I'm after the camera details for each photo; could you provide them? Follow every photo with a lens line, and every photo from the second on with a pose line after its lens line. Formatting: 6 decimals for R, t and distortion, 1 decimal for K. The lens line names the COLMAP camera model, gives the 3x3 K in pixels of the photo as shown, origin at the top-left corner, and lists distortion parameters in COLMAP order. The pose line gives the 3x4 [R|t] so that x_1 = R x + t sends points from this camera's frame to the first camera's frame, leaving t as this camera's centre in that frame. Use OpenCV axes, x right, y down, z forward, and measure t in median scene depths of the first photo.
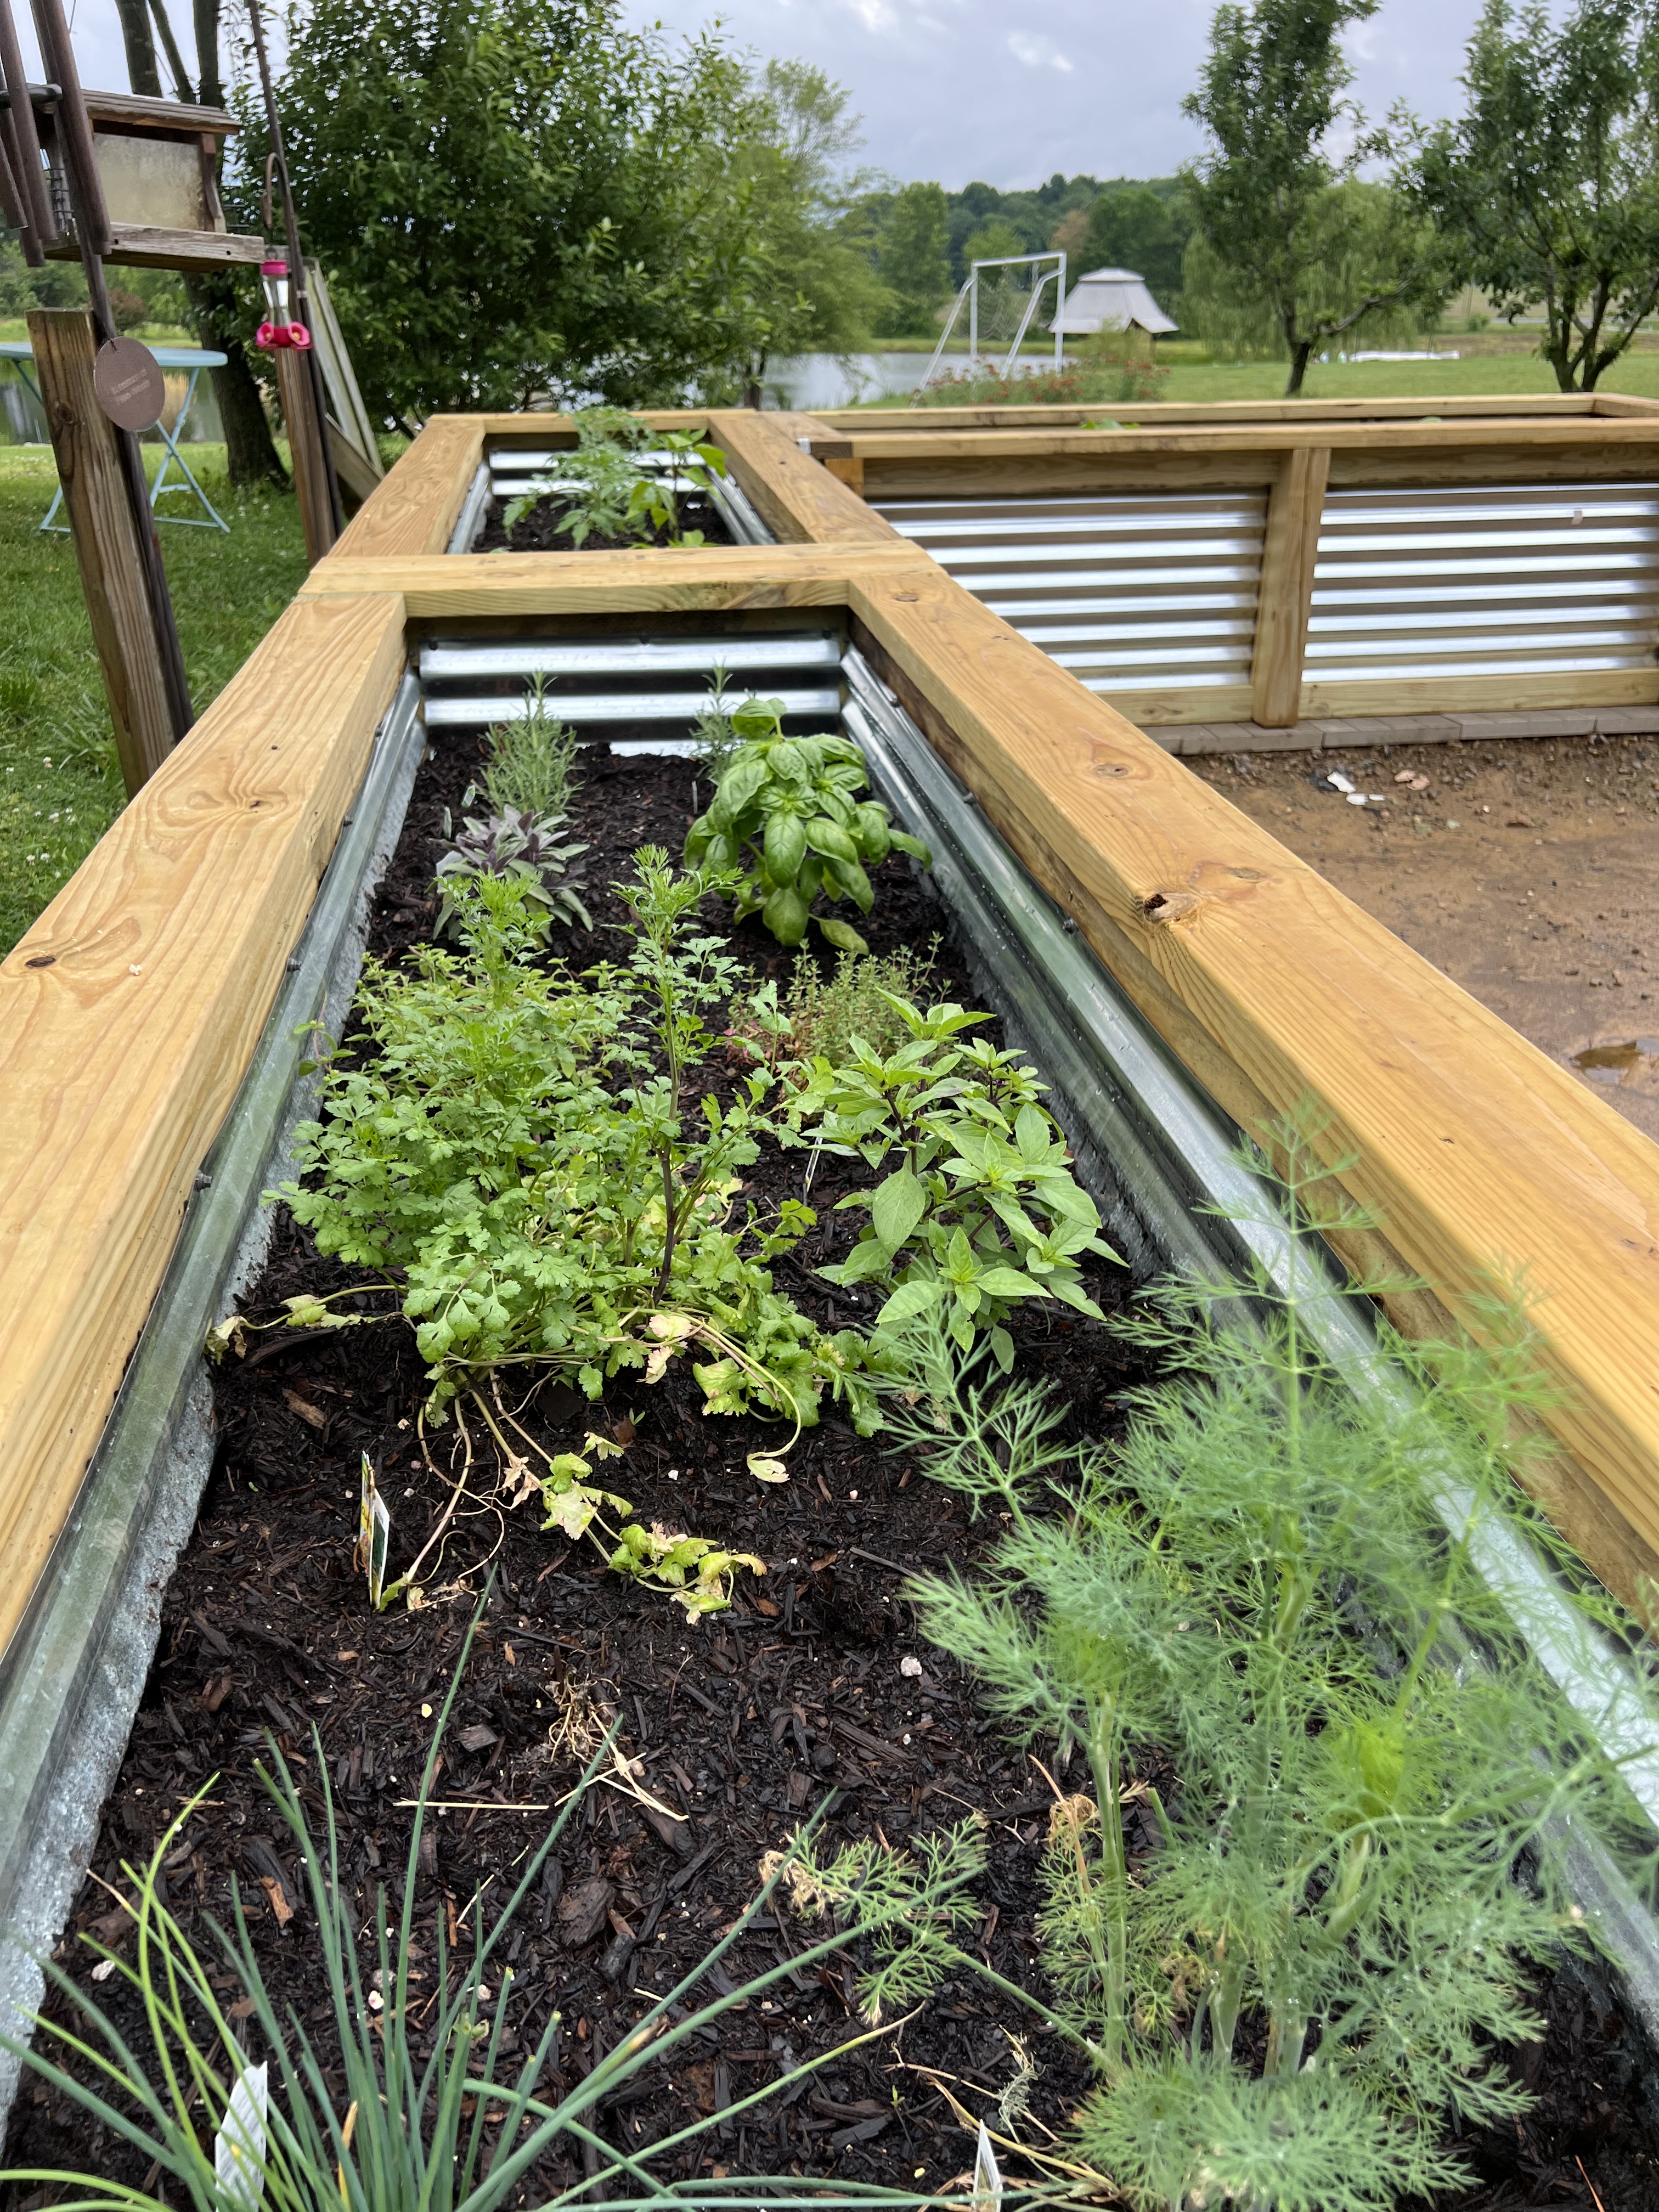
lens RADIAL K [[1692.1, 0, 829.5], [0, 1692.1, 1106.0], [0, 0, 1]] dist [0.114523, -0.279324]
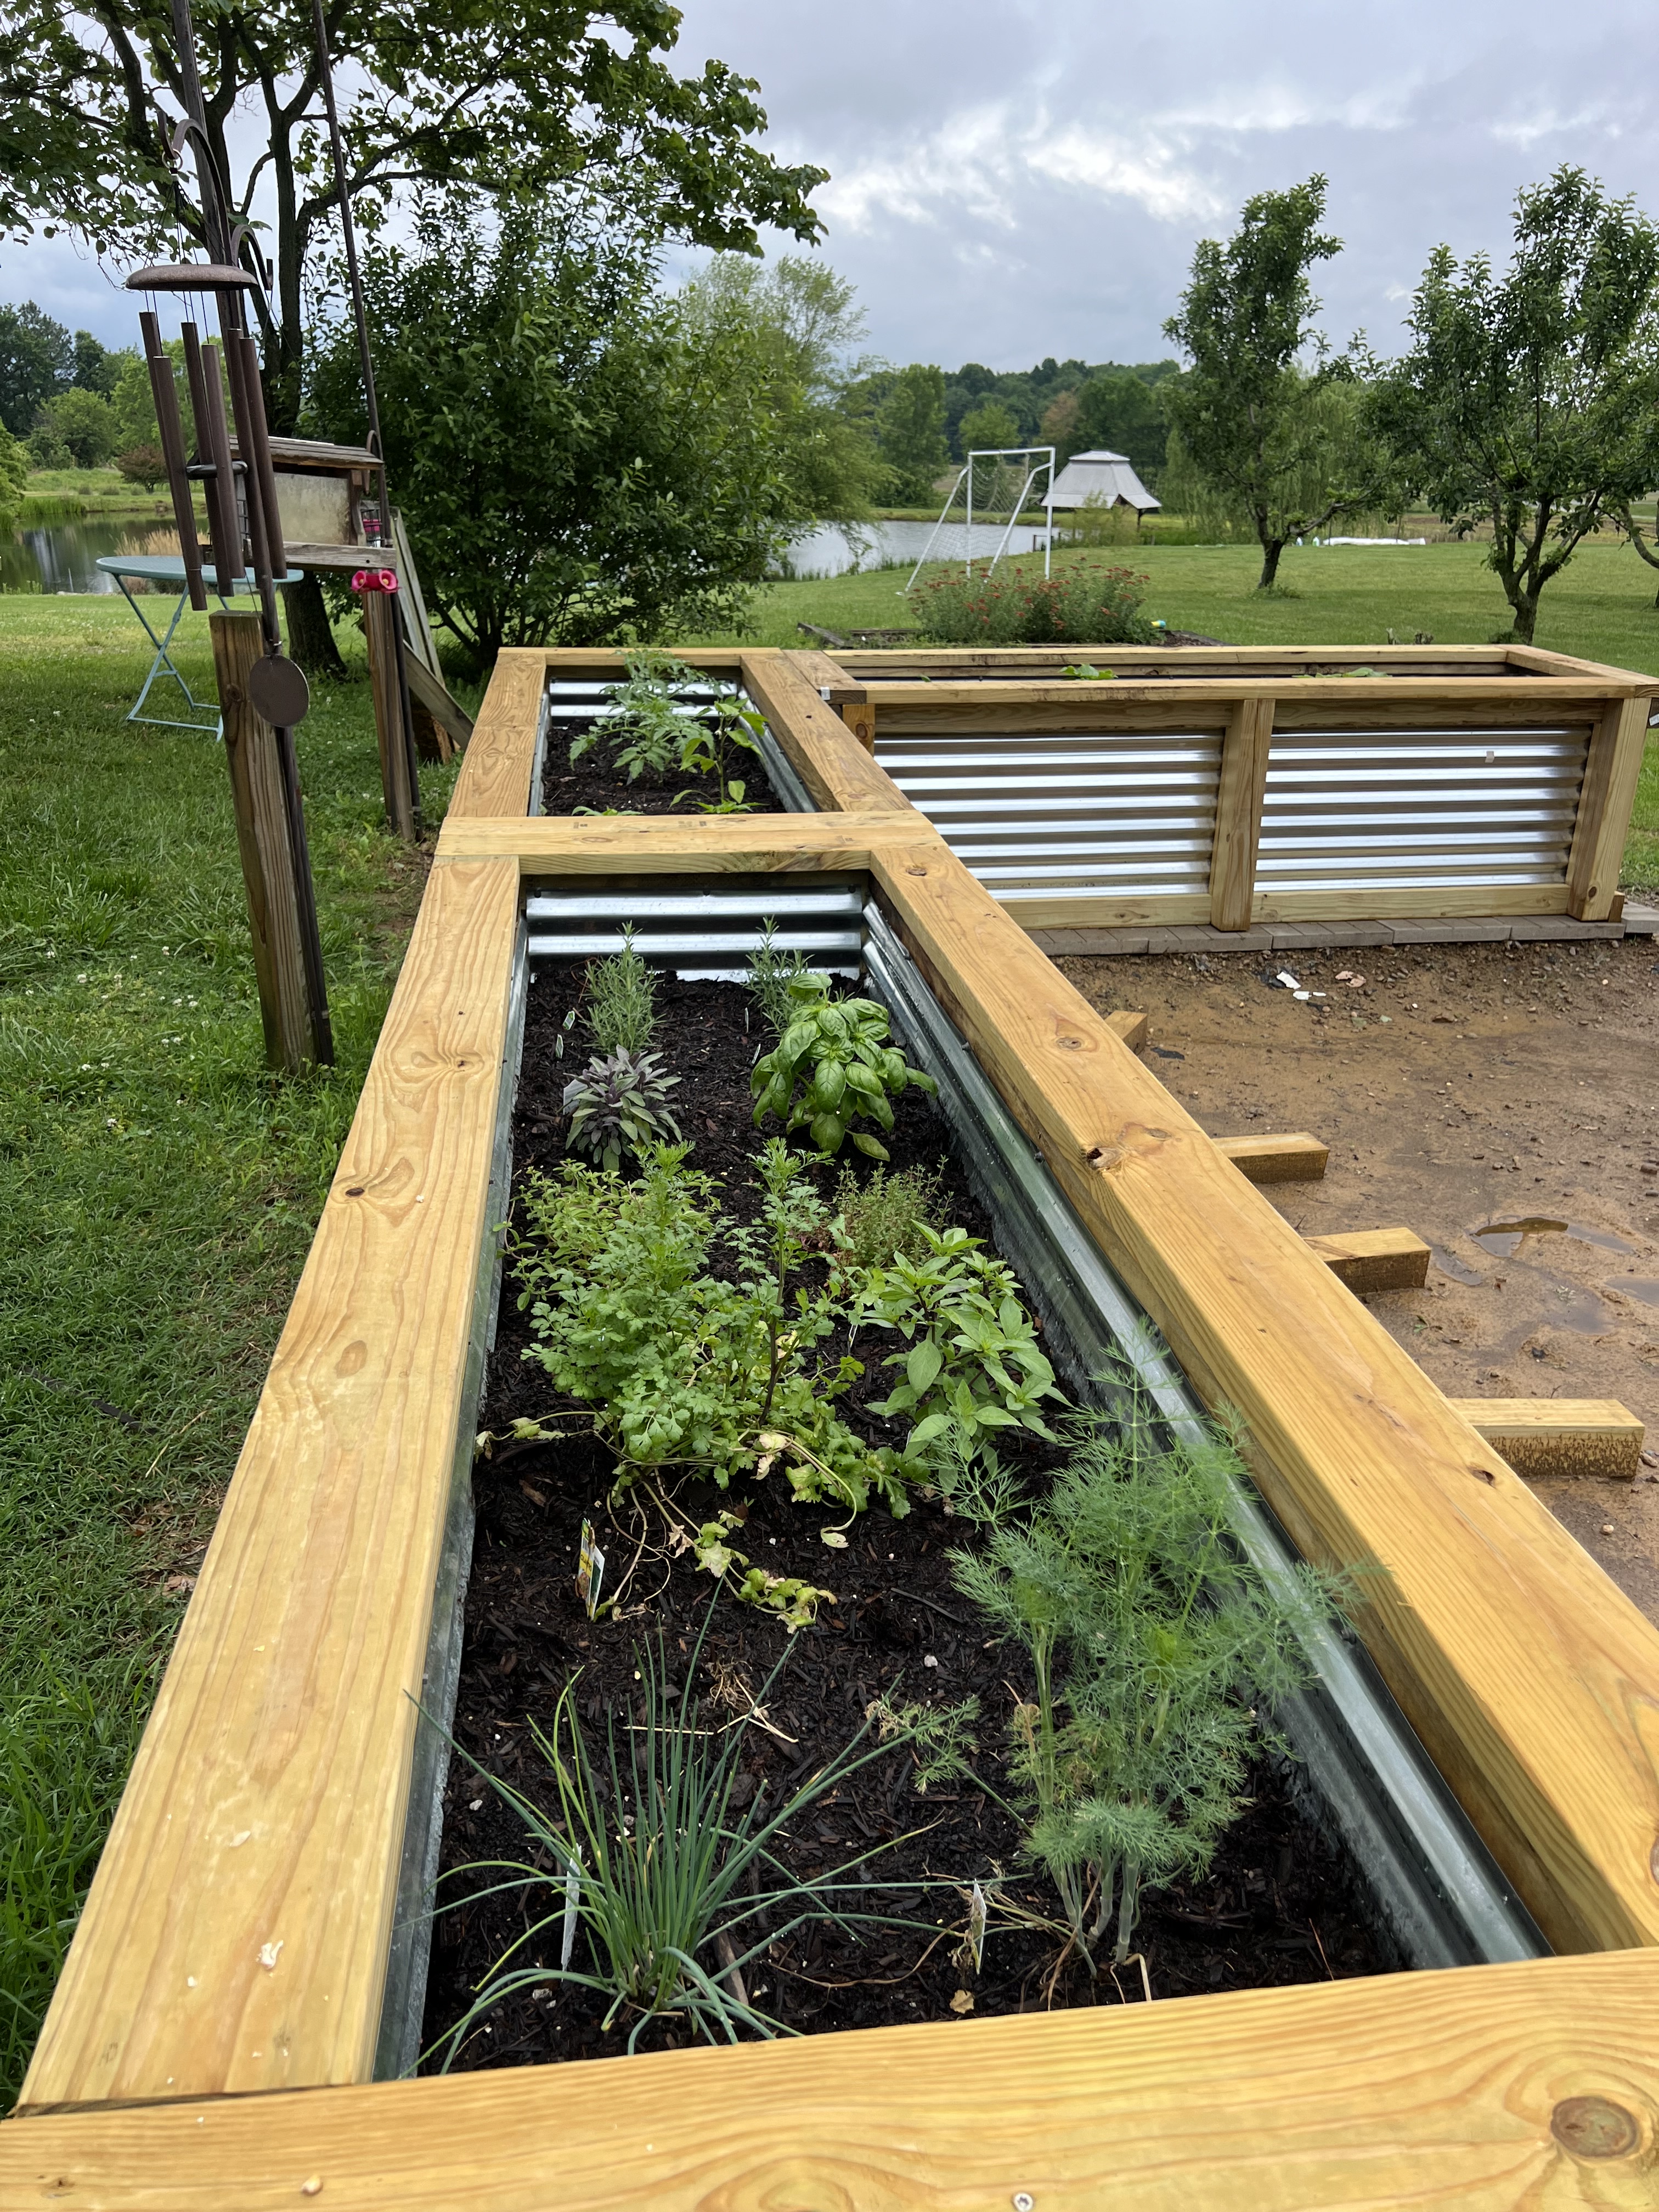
lens RADIAL K [[1669.7, 0, 836.2], [0, 1669.7, 1083.6], [0, 0, 1]] dist [0.162143, -0.519796]
pose [[0.999851, 0.015288, 0.008011, -0.035155], [-0.014478, 0.995567, -0.092933, -0.033404], [-0.009396, 0.092803, 0.995640, -0.351840]]
